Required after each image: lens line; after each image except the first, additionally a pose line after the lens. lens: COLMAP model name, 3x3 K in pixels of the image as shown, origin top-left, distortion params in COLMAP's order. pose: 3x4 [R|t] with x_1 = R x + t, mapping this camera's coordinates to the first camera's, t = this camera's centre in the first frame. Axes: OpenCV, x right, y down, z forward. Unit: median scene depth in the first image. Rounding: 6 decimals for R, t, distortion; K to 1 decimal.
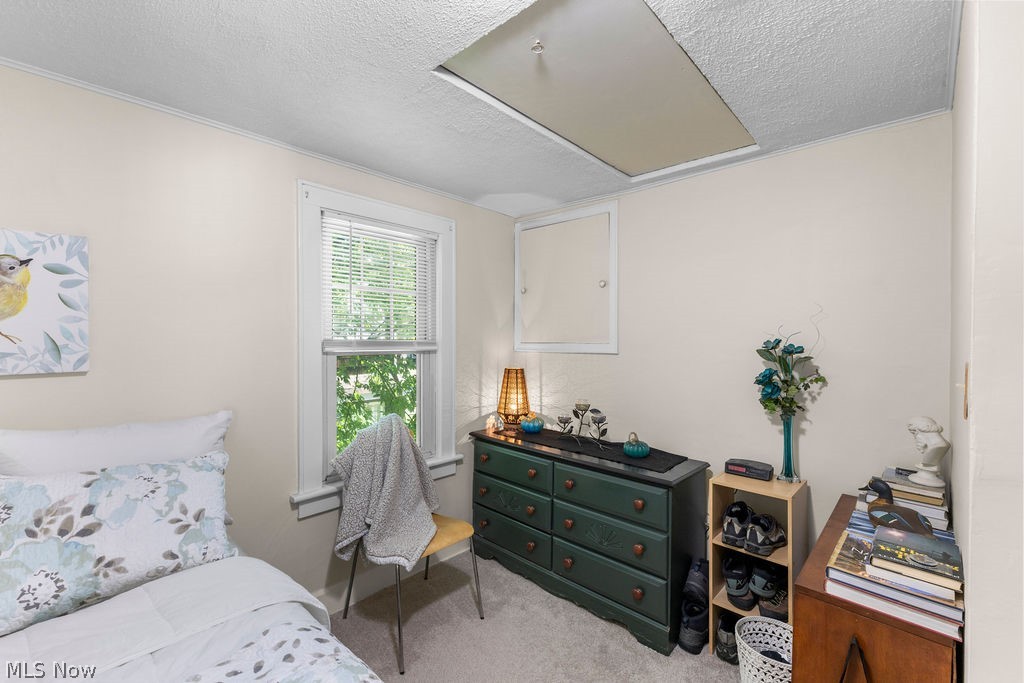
lens RADIAL K [[434.4, 0, 515.0], [0, 434.4, 337.0], [0, 0, 1]] dist [0.001695, -0.000108]
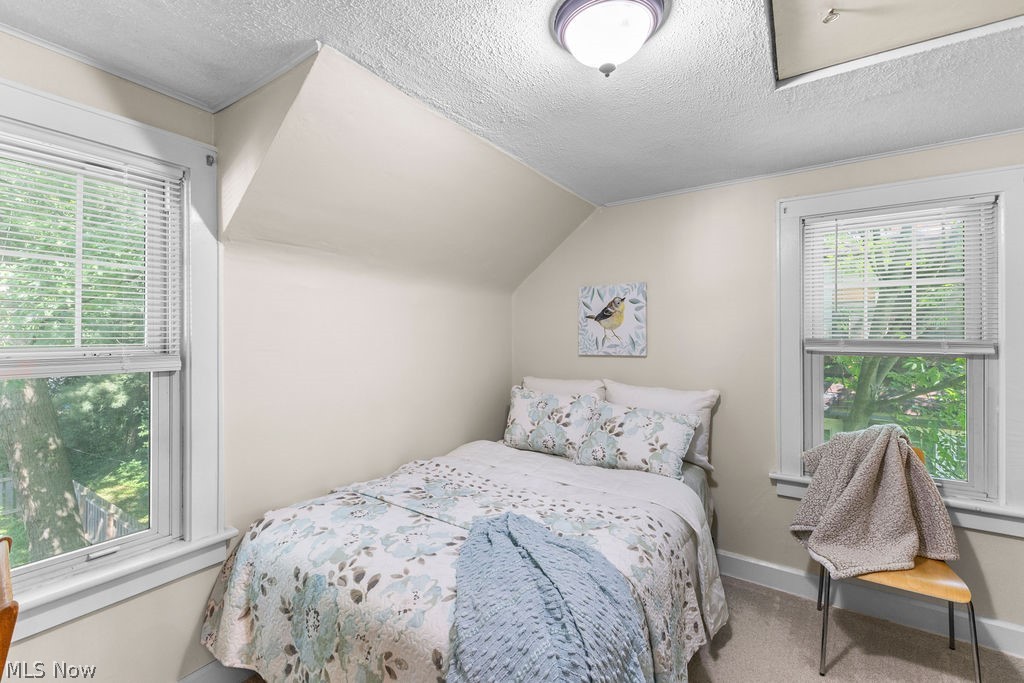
lens RADIAL K [[434.4, 0, 513.5], [0, 434.4, 338.1], [0, 0, 1]] dist [0.001695, -0.000108]
pose [[0.153705, 0.001893, -0.988115, 0.753229], [0.000906, 0.999997, 0.002057, 0.001010], [0.988116, -0.001212, 0.153703, 0.184983]]
